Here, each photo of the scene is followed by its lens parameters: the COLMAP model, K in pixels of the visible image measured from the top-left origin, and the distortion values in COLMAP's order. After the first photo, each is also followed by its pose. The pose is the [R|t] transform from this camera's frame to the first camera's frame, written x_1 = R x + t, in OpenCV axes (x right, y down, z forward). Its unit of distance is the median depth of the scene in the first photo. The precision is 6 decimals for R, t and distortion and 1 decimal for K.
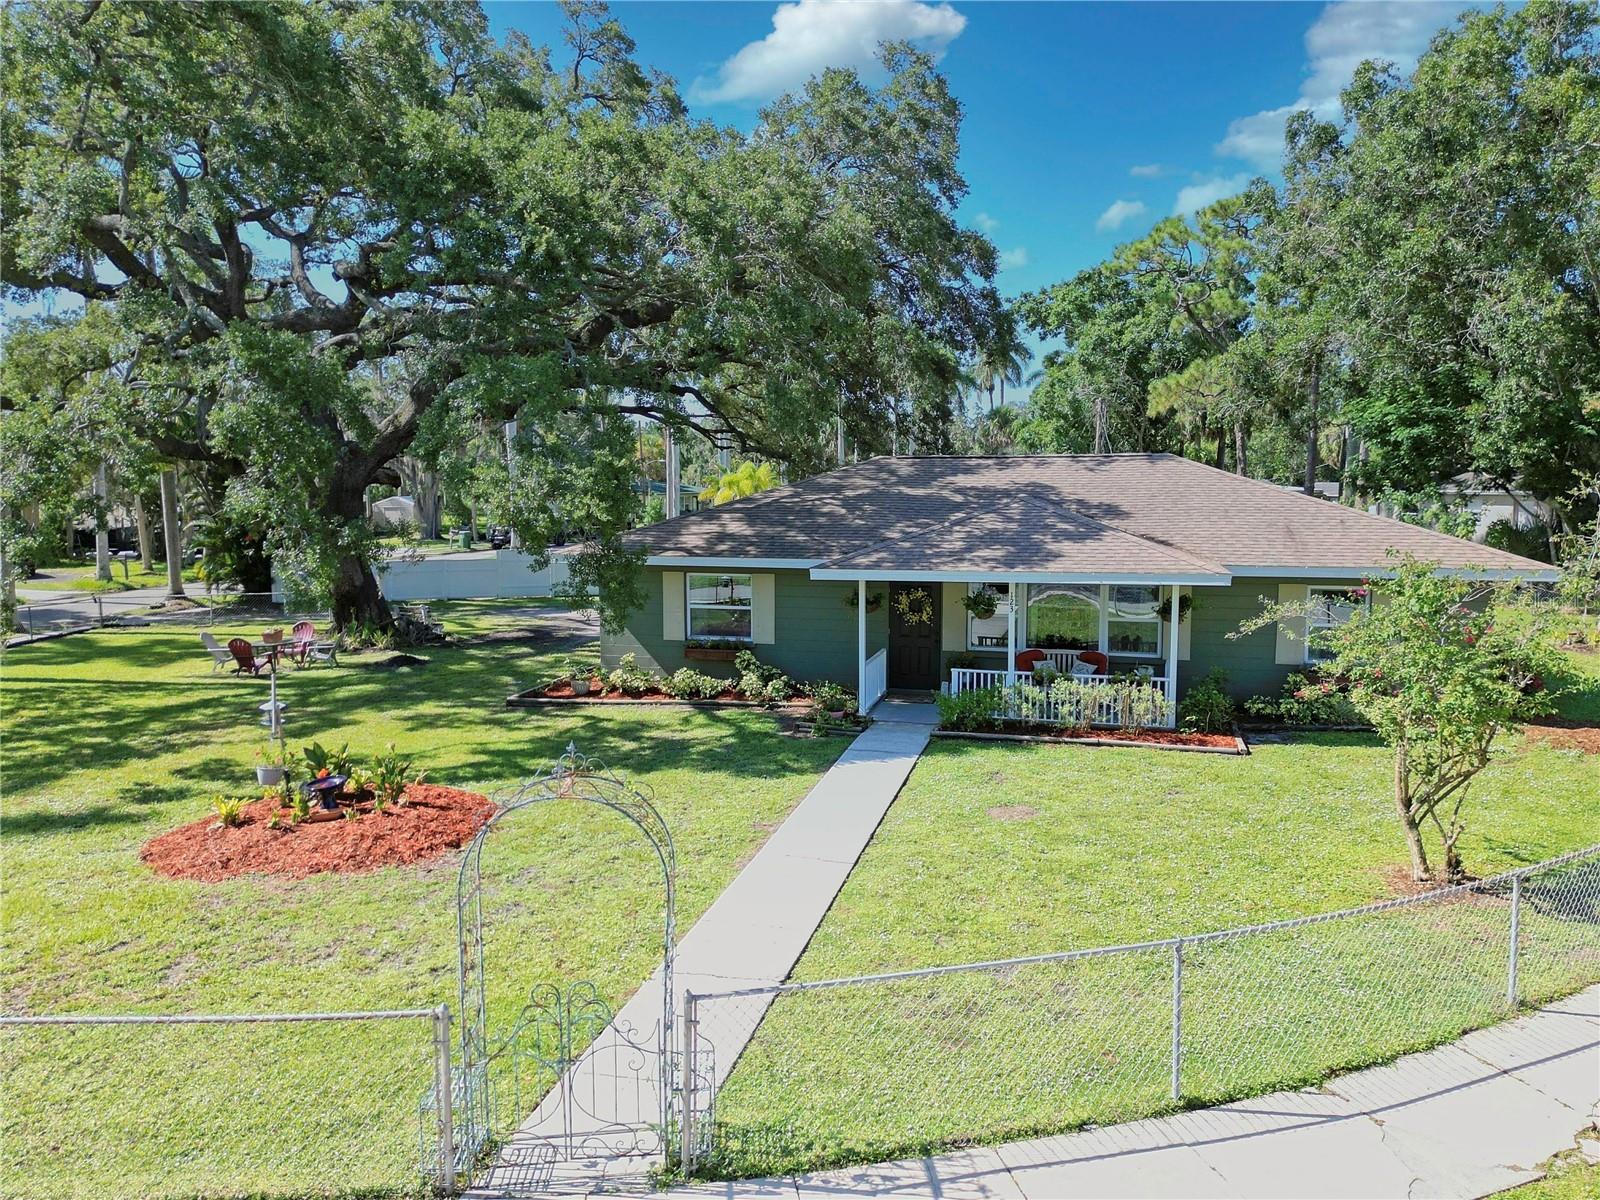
lens RADIAL K [[1116.7, 0, 800.0], [0, 1116.7, 600.0], [0, 0, 1]] dist [0.065053, -0.053982]
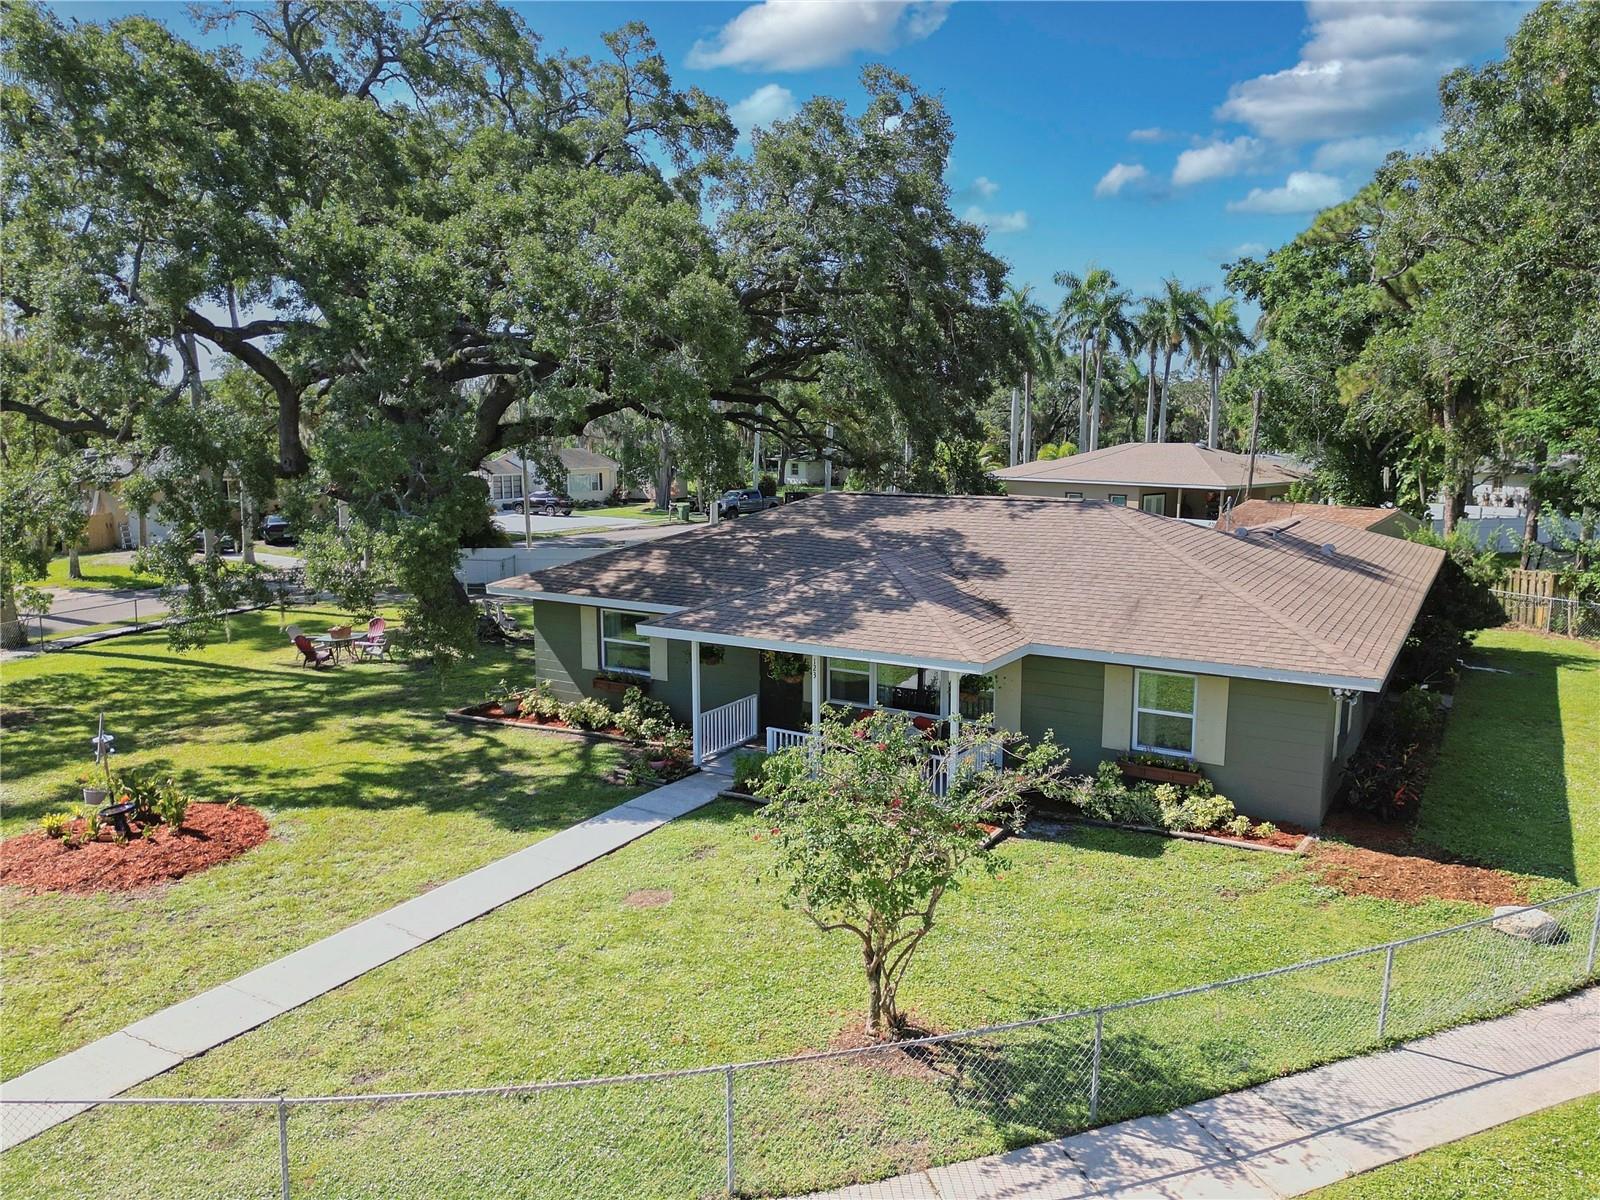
lens RADIAL K [[1116.7, 0, 800.0], [0, 1116.7, 600.0], [0, 0, 1]] dist [0.065053, -0.053982]
pose [[0.959302, 0.045289, -0.278727, 0.424556], [-0.033250, 0.998305, 0.047772, -0.100350], [0.280418, -0.036560, 0.959181, 0.030361]]
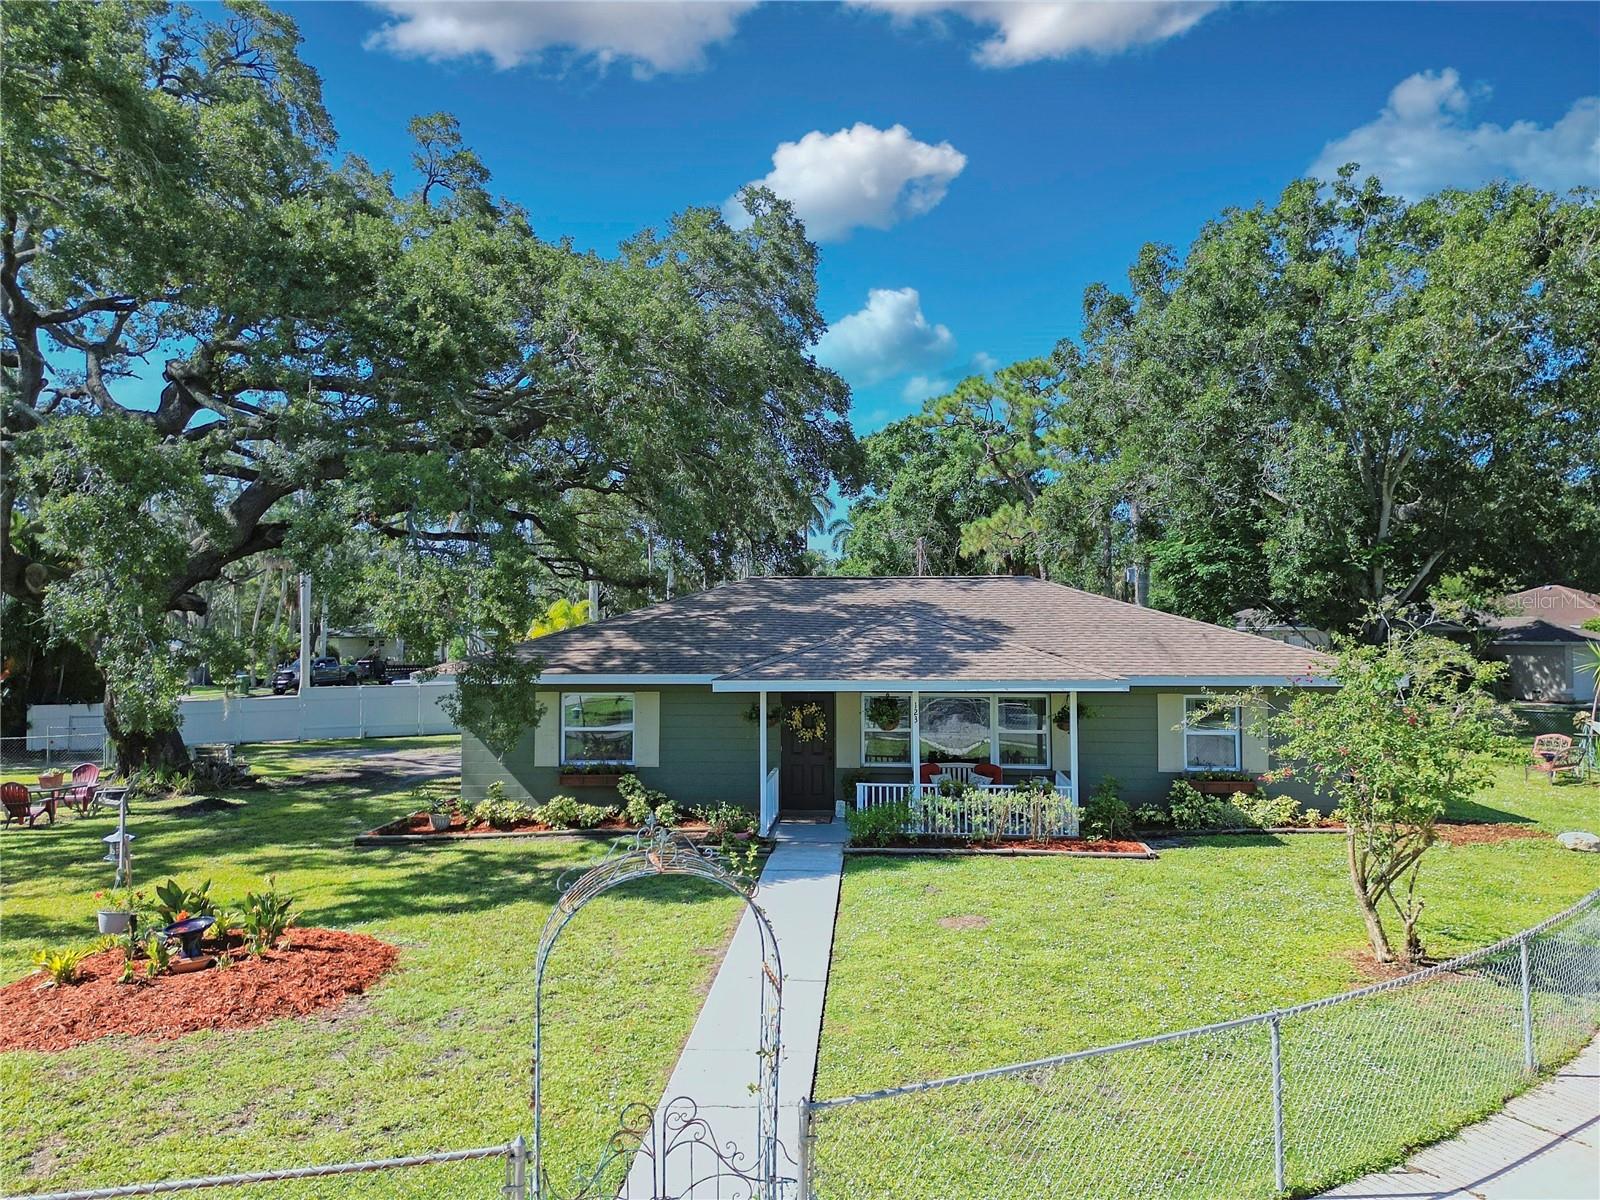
lens RADIAL K [[1116.7, 0, 800.0], [0, 1116.7, 600.0], [0, 0, 1]] dist [0.065053, -0.053982]
pose [[0.982611, 0.004022, 0.185631, -0.089584], [0.020696, 0.991163, -0.131029, 0.028454], [-0.184518, 0.132592, 0.973844, 0.039414]]
